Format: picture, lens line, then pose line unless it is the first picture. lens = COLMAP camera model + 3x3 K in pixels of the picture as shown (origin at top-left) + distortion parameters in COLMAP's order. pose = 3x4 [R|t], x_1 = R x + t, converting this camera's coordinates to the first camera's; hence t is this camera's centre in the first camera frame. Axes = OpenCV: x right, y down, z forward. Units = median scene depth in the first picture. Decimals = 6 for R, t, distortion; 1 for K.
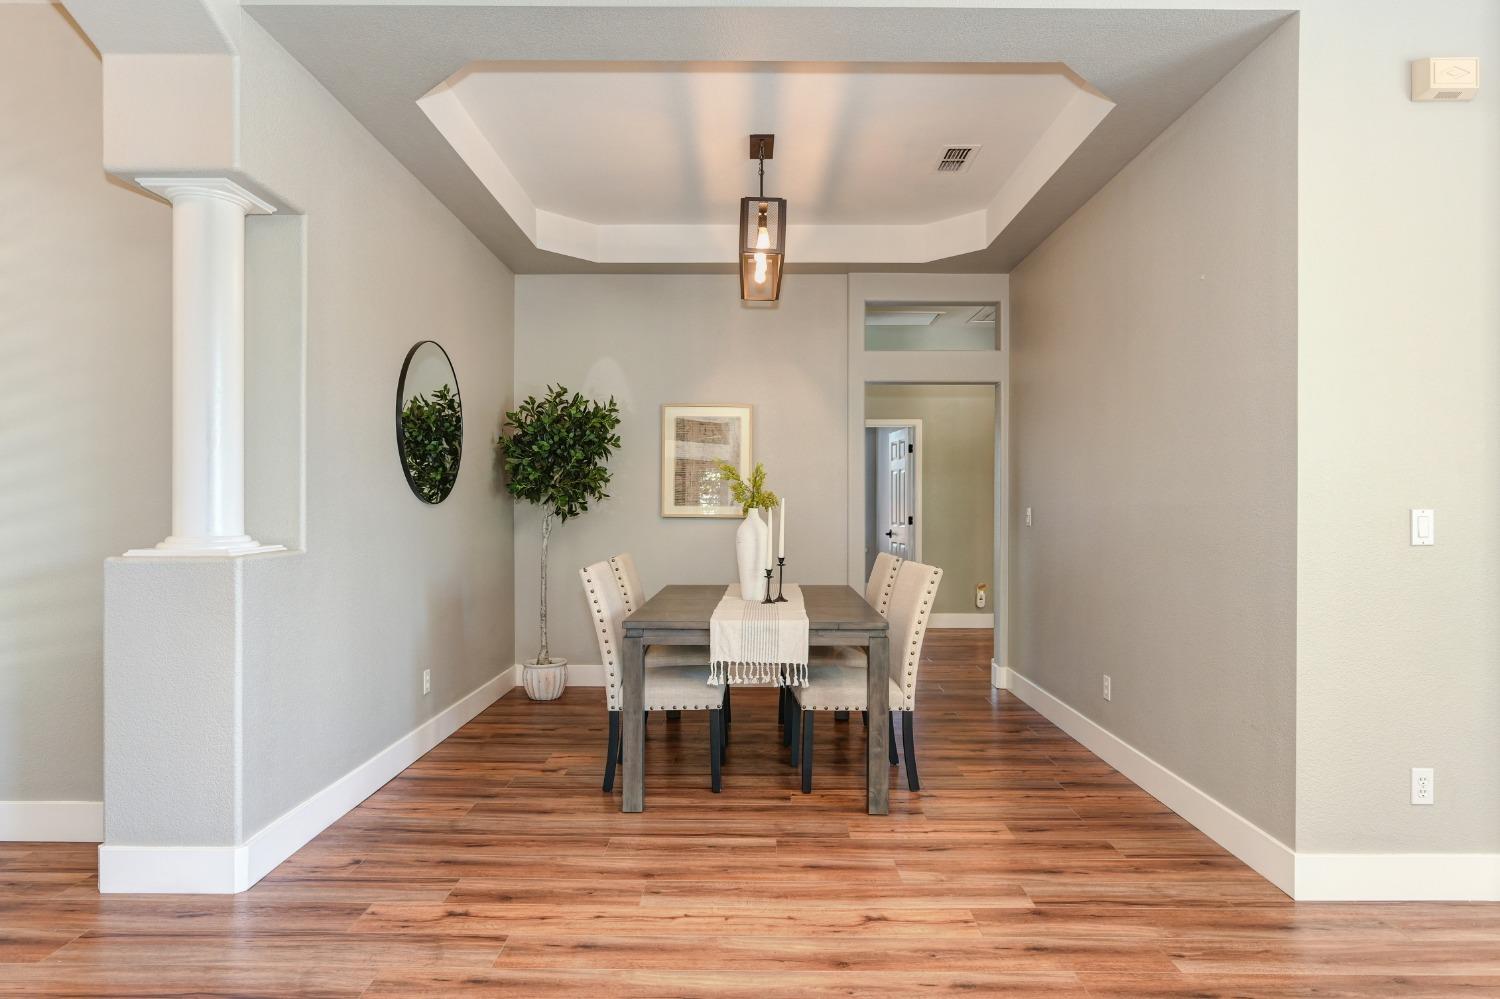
lens RADIAL K [[898.3, 0, 737.5], [0, 898.3, 505.2], [0, 0, 1]] dist [-0.001788, -0.001638]
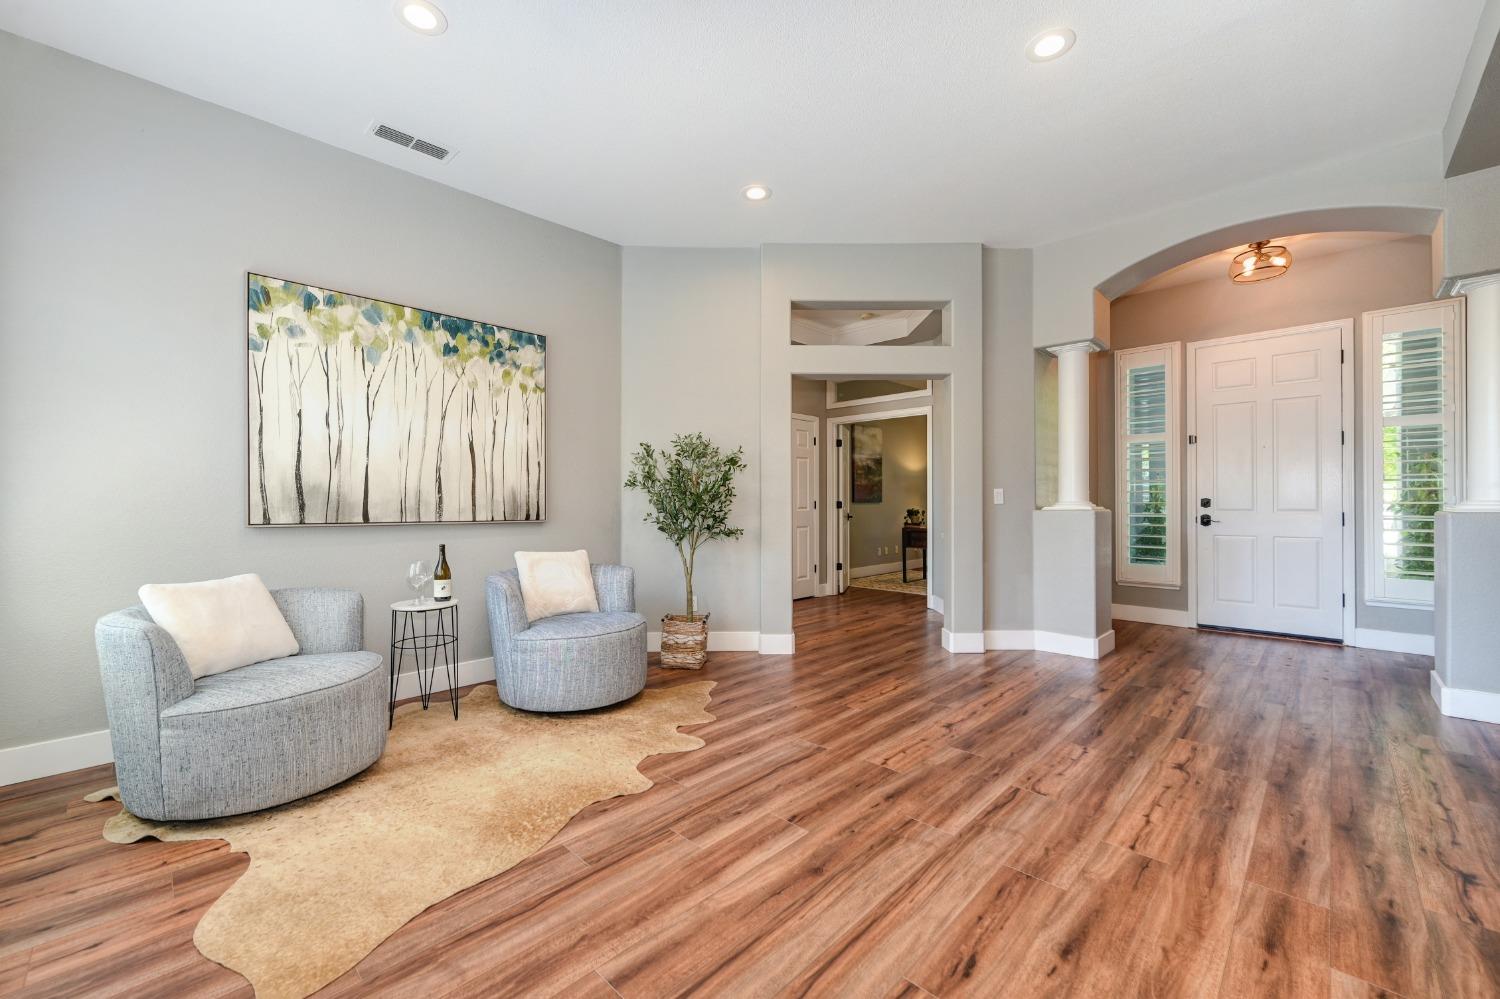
lens RADIAL K [[598.9, 0, 752.7], [0, 598.9, 514.6], [0, 0, 1]] dist [0.001278, -0.000613]
pose [[-0.695235, 0.011237, -0.718695, 0.906341], [0.000764, 0.999889, 0.014894, 0.029424], [0.718782, 0.009805, -0.695166, 0.669333]]
